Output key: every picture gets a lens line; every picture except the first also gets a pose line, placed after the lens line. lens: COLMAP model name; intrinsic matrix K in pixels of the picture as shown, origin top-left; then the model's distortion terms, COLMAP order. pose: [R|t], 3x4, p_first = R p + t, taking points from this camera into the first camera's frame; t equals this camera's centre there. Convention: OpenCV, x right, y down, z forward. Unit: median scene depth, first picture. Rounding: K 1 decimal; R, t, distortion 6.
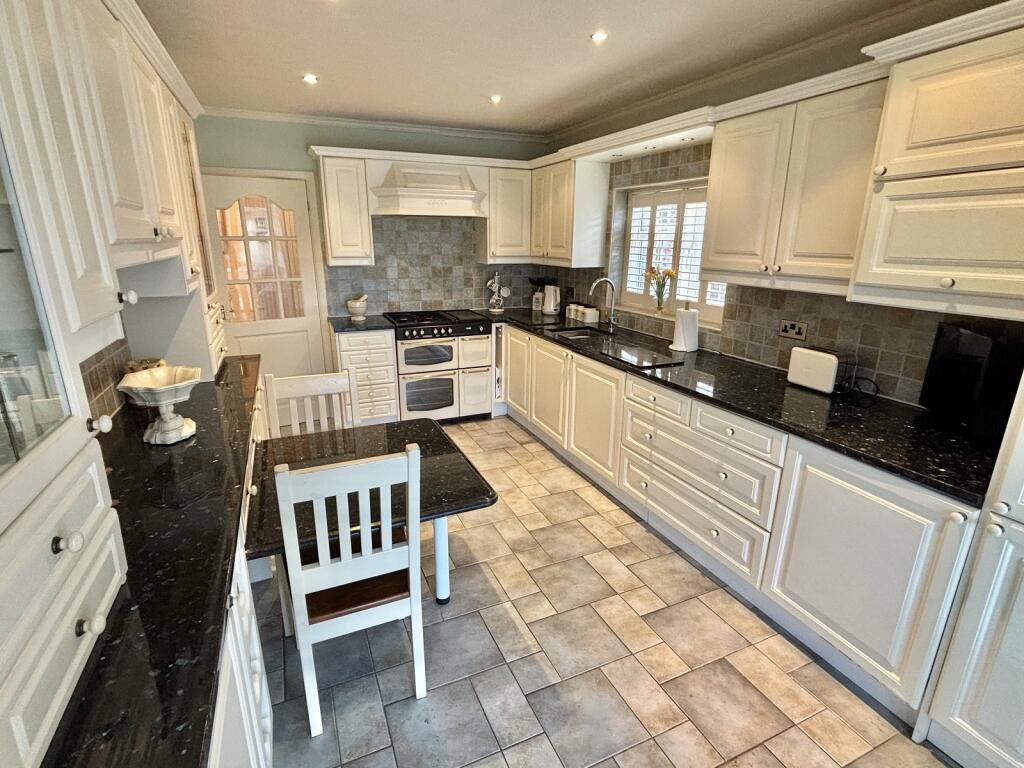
lens RADIAL K [[498.5, 0, 512.0], [0, 498.5, 384.0], [0, 0, 1]] dist [-0.036557, -0.000425]
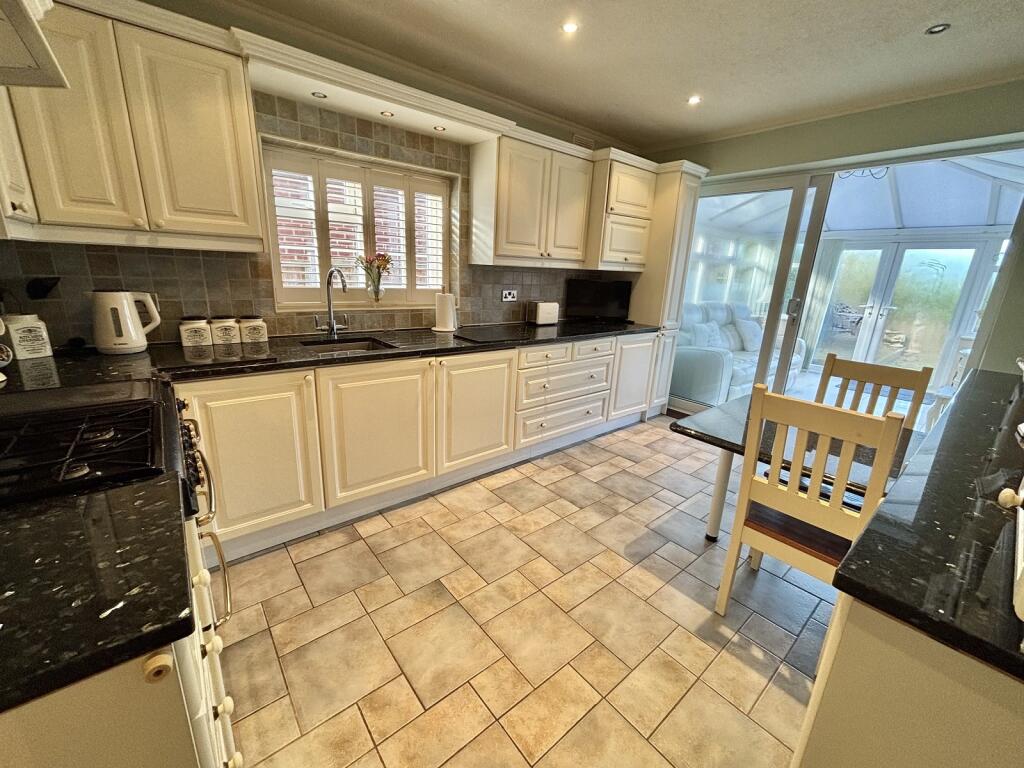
lens RADIAL K [[410.9, 0, 508.6], [0, 410.9, 373.5], [0, 0, 1]] dist [0.026135, 0.000131]
pose [[-0.266736, -0.251664, 0.930332, -0.657456], [0.229952, 0.920807, 0.315018, -0.272582], [-0.935935, 0.297958, -0.187742, 1.220769]]
